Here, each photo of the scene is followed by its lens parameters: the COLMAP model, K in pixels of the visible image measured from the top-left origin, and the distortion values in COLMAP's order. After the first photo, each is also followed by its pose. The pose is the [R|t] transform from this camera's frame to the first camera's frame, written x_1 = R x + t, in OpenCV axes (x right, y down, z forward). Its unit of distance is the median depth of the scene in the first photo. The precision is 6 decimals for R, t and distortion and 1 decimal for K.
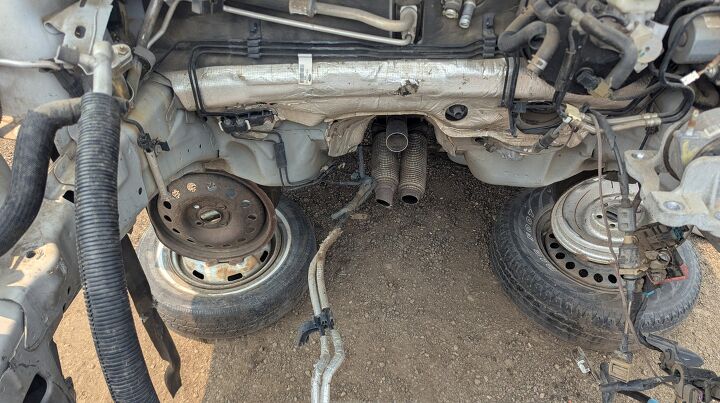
lens RADIAL K [[510.3, 0, 364.8], [0, 510.3, 202.3], [0, 0, 1]] dist [0.053050, -0.032058]
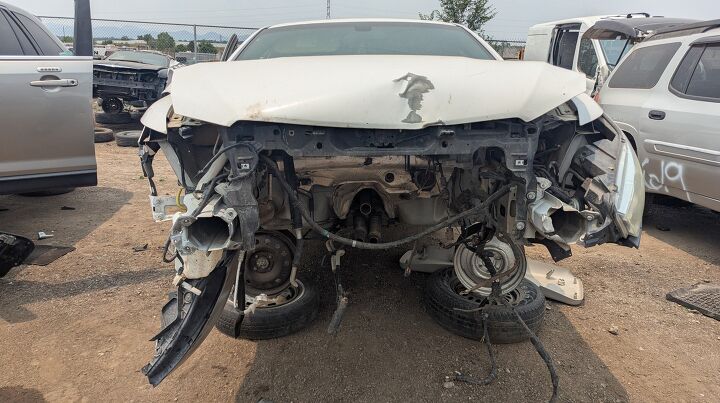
lens RADIAL K [[510.3, 0, 361.1], [0, 510.3, 201.6], [0, 0, 1]] dist [0.053050, -0.032058]
pose [[0.998960, -0.002753, 0.045508, -0.038731], [0.022997, 0.892311, -0.450836, 0.625963], [-0.039366, 0.451414, 0.891446, -0.670245]]
